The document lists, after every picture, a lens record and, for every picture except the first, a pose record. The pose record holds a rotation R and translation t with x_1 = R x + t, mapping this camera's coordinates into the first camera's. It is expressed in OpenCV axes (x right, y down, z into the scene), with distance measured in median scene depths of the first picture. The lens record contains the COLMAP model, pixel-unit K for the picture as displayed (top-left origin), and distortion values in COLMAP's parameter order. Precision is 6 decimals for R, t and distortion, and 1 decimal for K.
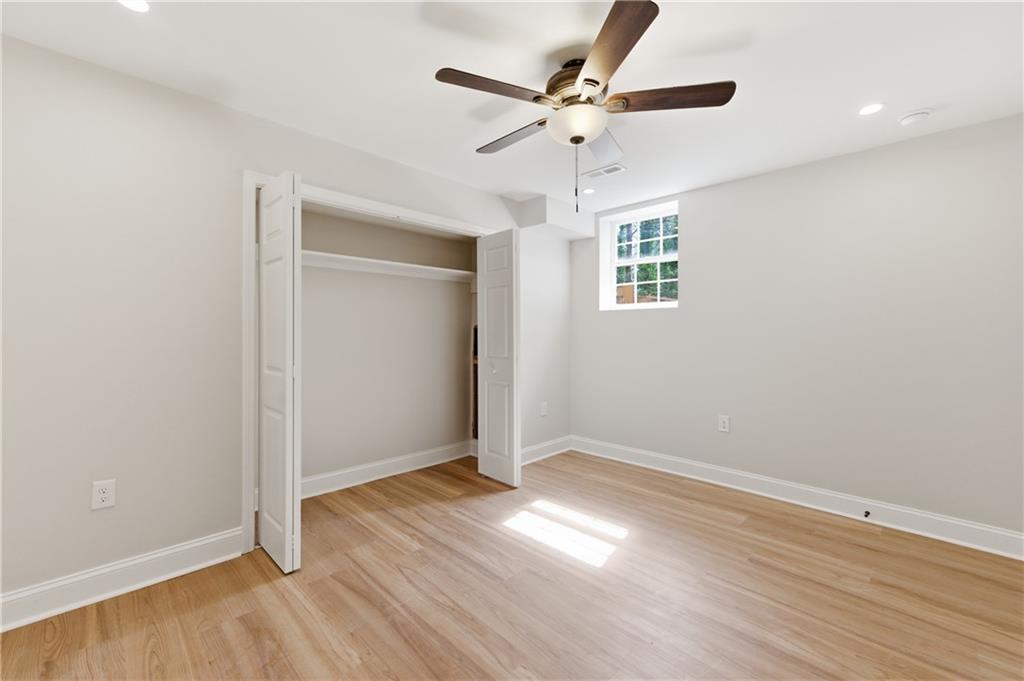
lens RADIAL K [[407.5, 0, 511.1], [0, 407.5, 337.6], [0, 0, 1]] dist [0.000868, -0.000043]
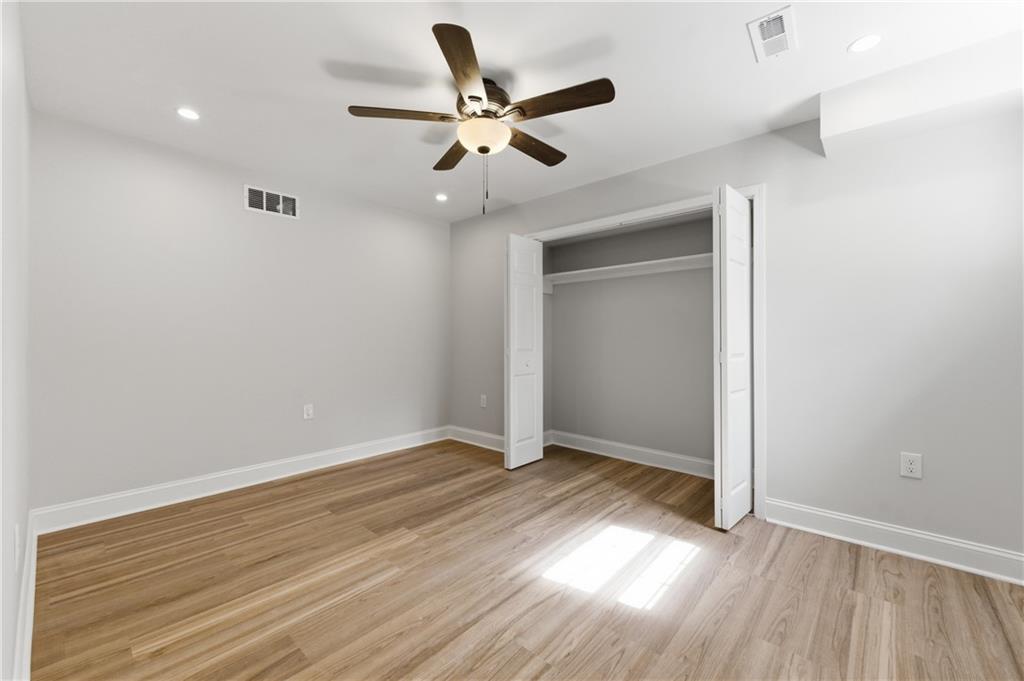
lens RADIAL K [[407.5, 0, 511.1], [0, 407.5, 337.6], [0, 0, 1]] dist [0.000868, -0.000043]
pose [[0.074913, -0.006826, -0.997167, 0.964489], [-0.011343, 0.999906, -0.007697, 0.033488], [0.997126, 0.011887, 0.074828, 0.735230]]
